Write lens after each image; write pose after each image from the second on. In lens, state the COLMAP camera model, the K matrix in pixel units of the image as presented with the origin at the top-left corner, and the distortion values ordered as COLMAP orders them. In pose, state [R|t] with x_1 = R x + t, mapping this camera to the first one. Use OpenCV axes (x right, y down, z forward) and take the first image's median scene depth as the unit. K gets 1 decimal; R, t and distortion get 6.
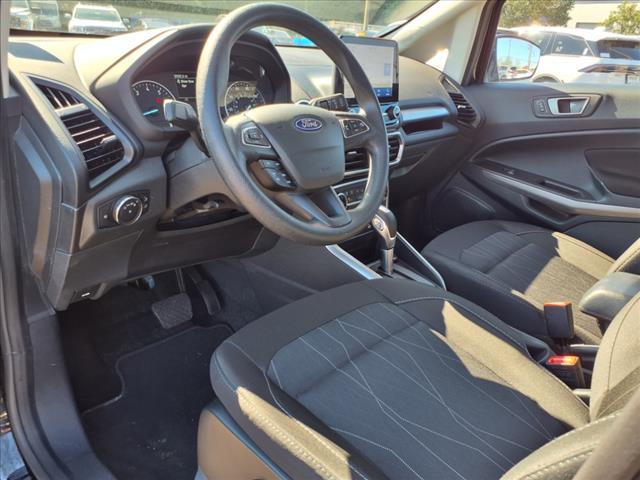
lens RADIAL K [[496.1, 0, 320.0], [0, 496.1, 240.0], [0, 0, 1]] dist [0.004701, -0.058658]
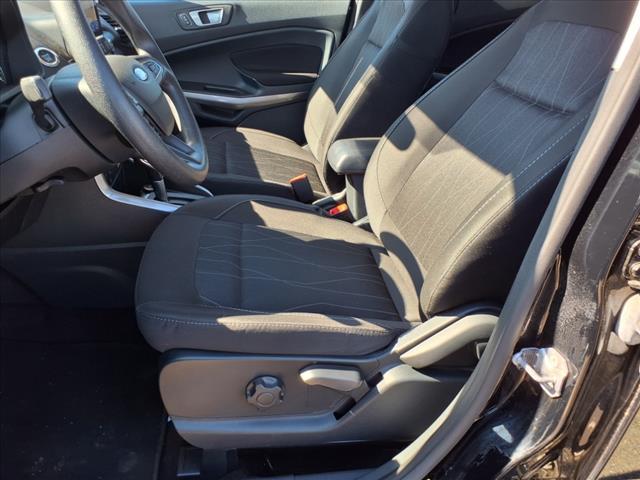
lens RADIAL K [[496.1, 0, 320.0], [0, 496.1, 240.0], [0, 0, 1]] dist [0.004701, -0.058658]
pose [[0.643793, -0.392087, 0.657113, -0.303329], [0.263040, 0.919813, 0.291126, -0.064499], [-0.718568, -0.014578, 0.695304, 0.008208]]
